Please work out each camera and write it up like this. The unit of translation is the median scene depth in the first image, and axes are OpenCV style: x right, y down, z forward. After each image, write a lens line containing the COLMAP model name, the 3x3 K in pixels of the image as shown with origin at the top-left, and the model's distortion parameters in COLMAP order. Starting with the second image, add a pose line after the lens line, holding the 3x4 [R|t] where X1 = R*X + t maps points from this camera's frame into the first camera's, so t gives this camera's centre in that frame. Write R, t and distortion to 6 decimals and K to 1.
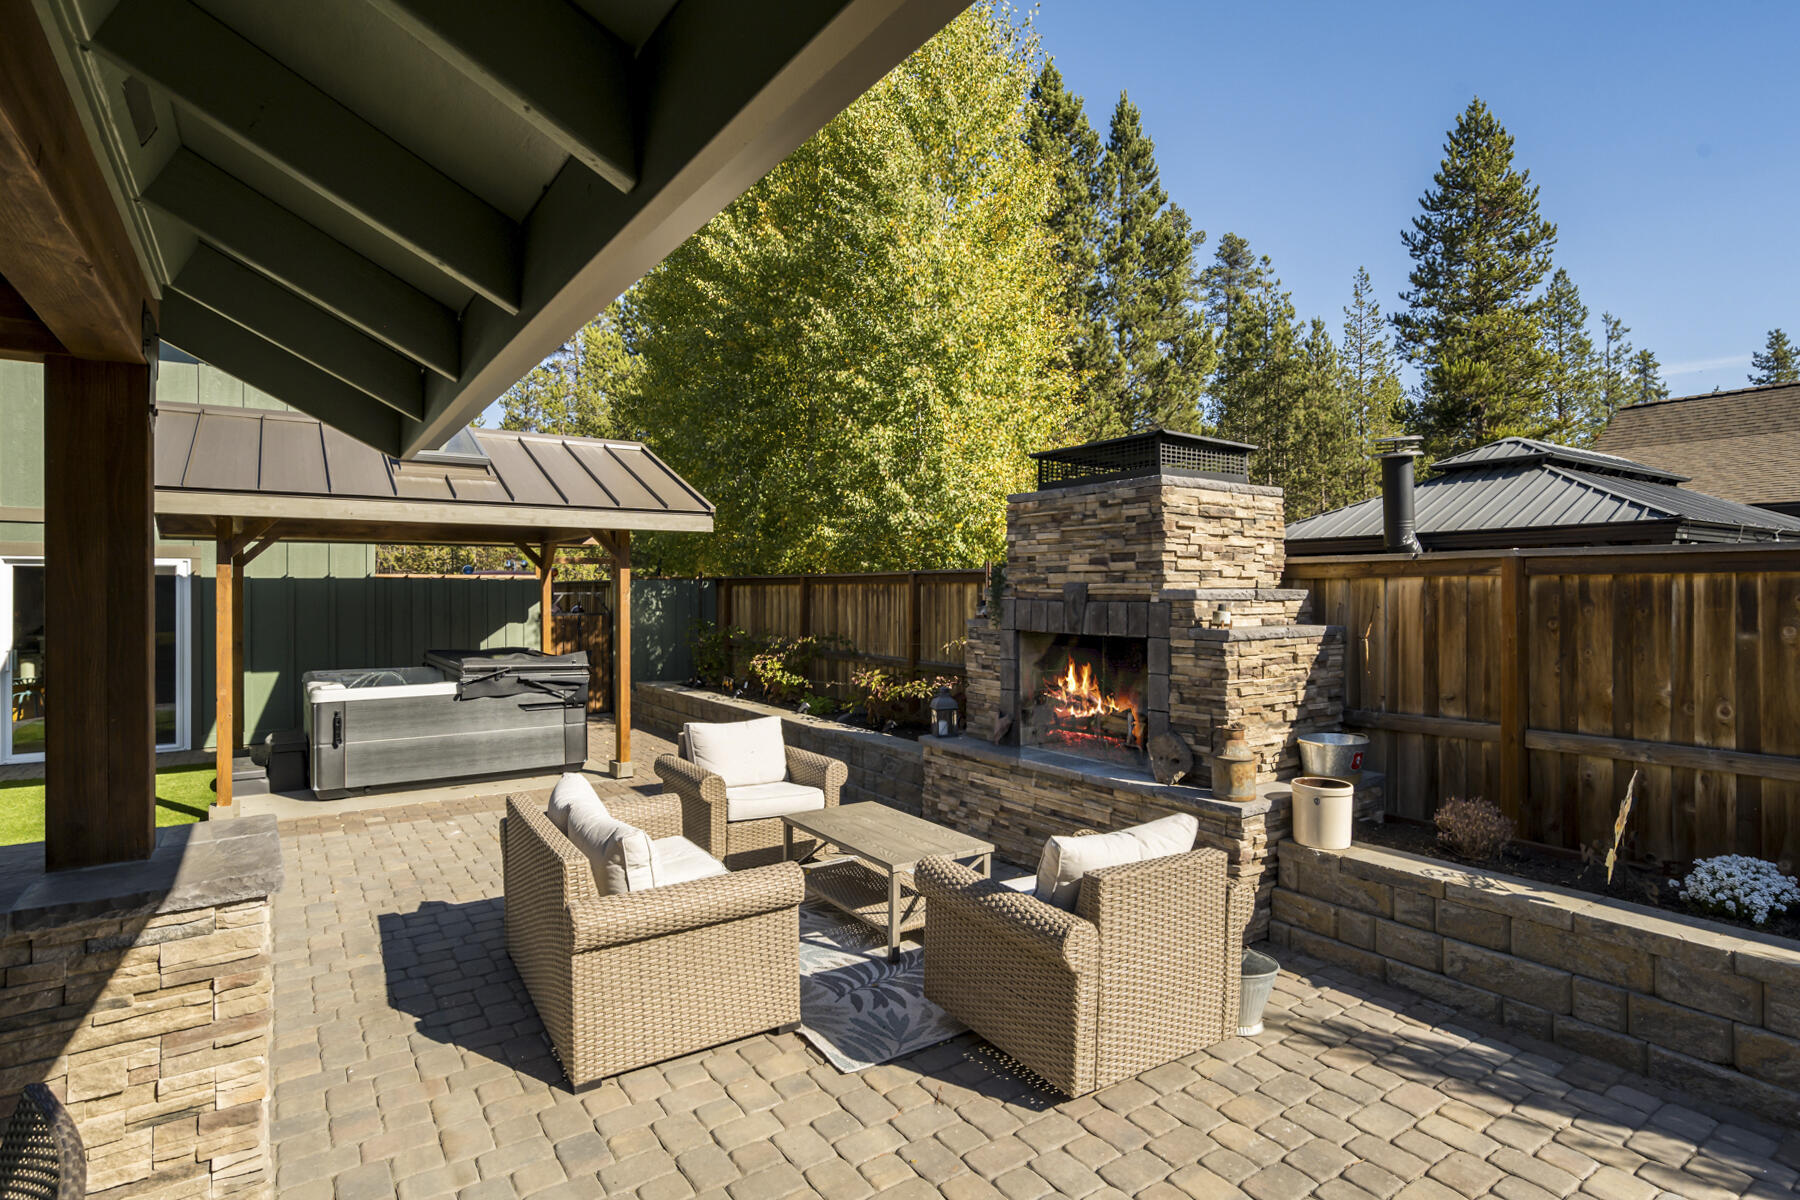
lens RADIAL K [[890.4, 0, 867.0], [0, 890.4, 566.3], [0, 0, 1]] dist [-0.016565, 0.000382]
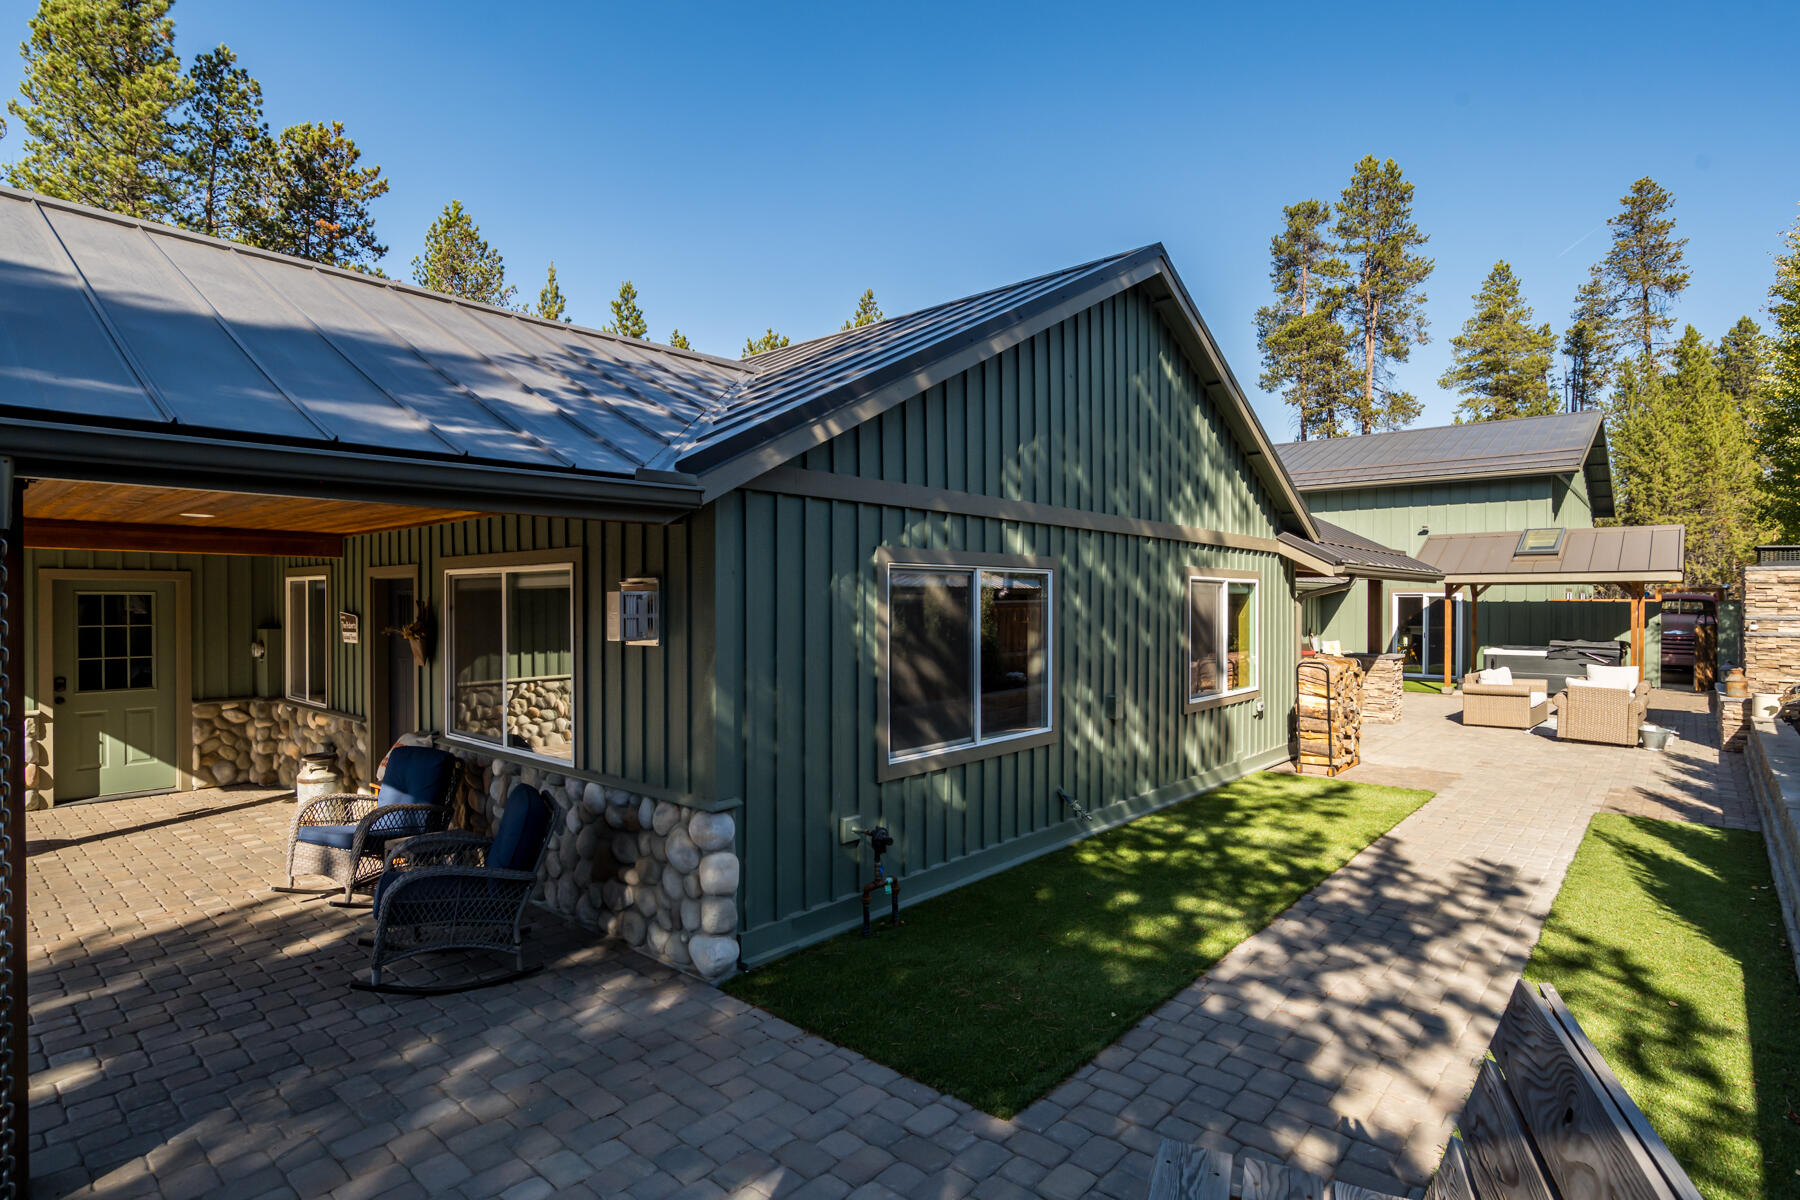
lens RADIAL K [[889.4, 0, 912.1], [0, 889.4, 603.7], [0, 0, 1]] dist [-0.011557, 0.000156]
pose [[0.242515, 0.017363, -0.969992, 2.001291], [0.006046, 0.999793, 0.019408, -0.060829], [0.970129, -0.010571, 0.242360, -1.662685]]
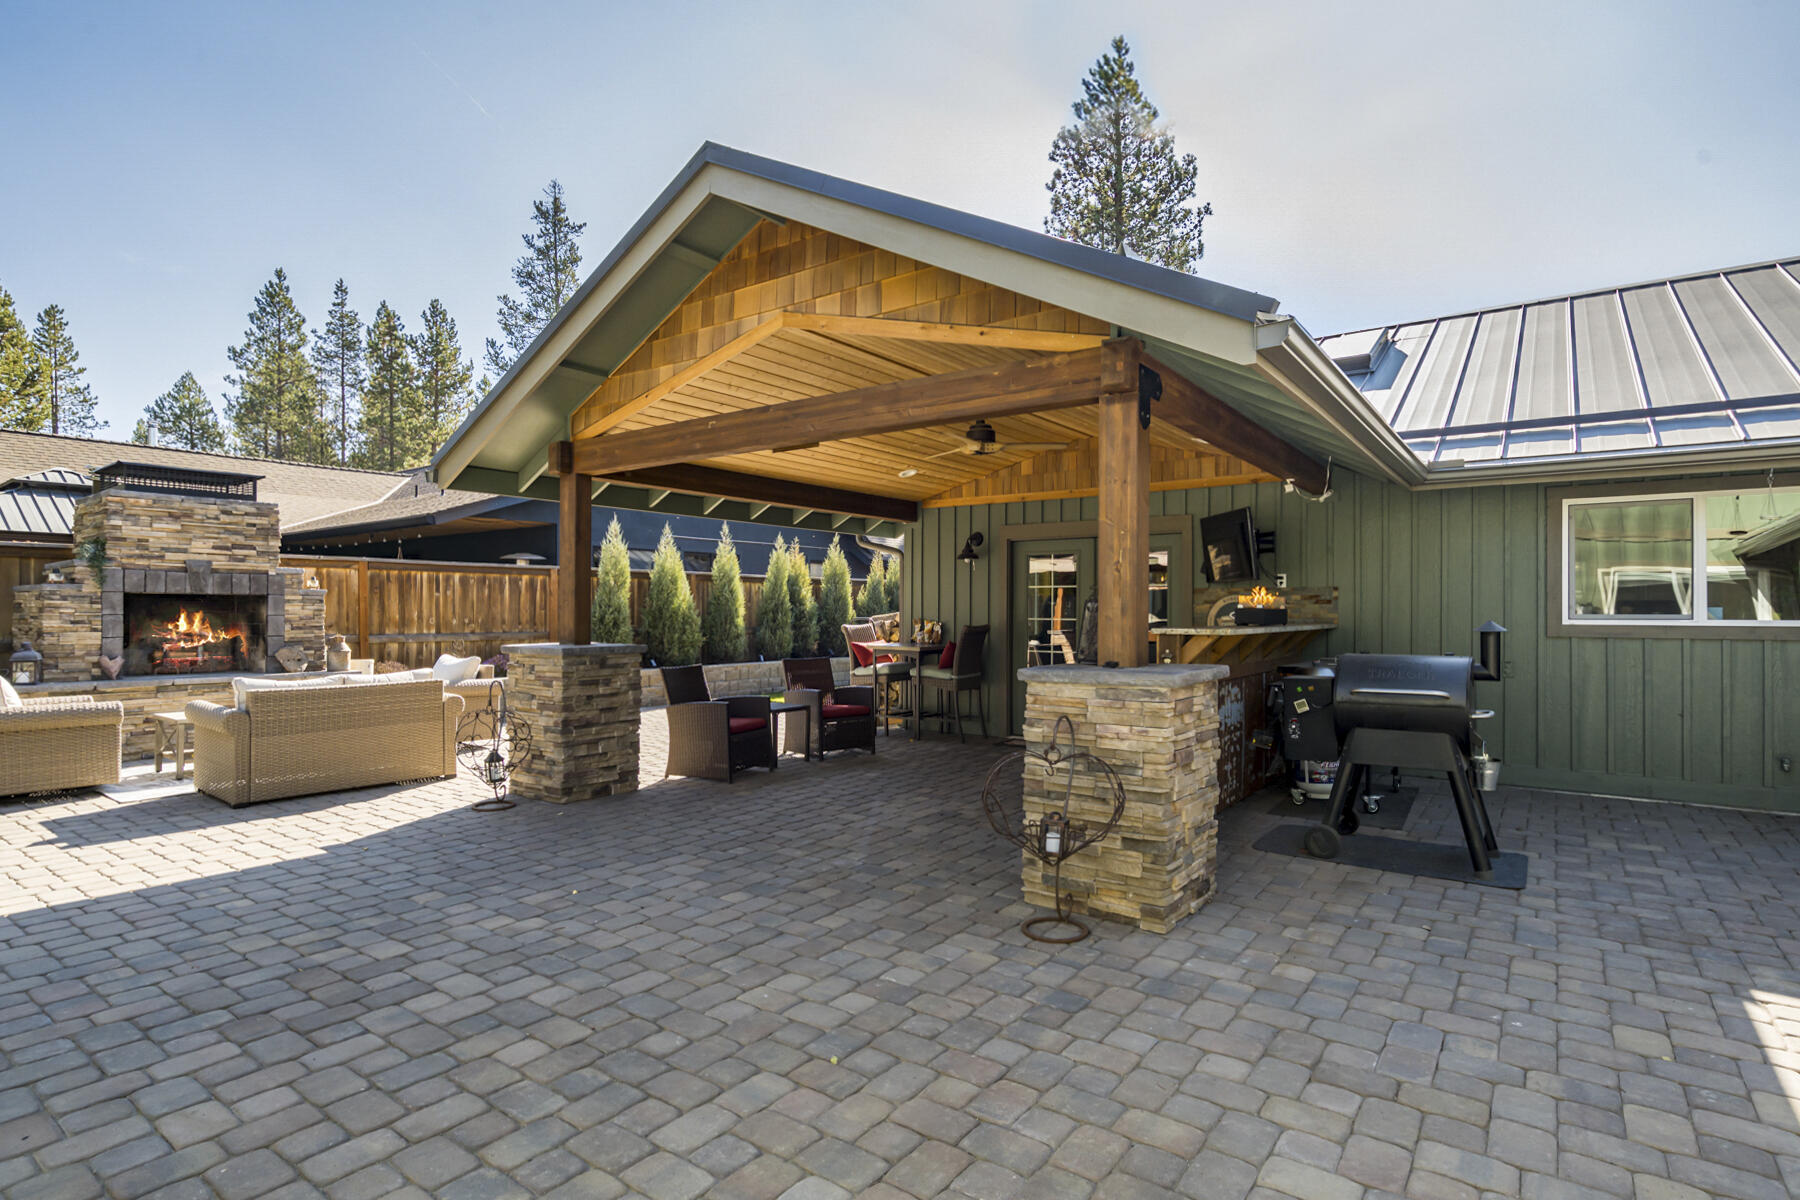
lens RADIAL K [[913.7, 0, 900.0], [0, 913.7, 600.0], [0, 0, 1]] dist [-0.005647, 0.001073]
pose [[-0.283484, 0.026546, 0.958609, -1.673967], [-0.014810, 0.999376, -0.032054, 0.124619], [-0.958863, -0.023284, -0.282914, 0.276672]]
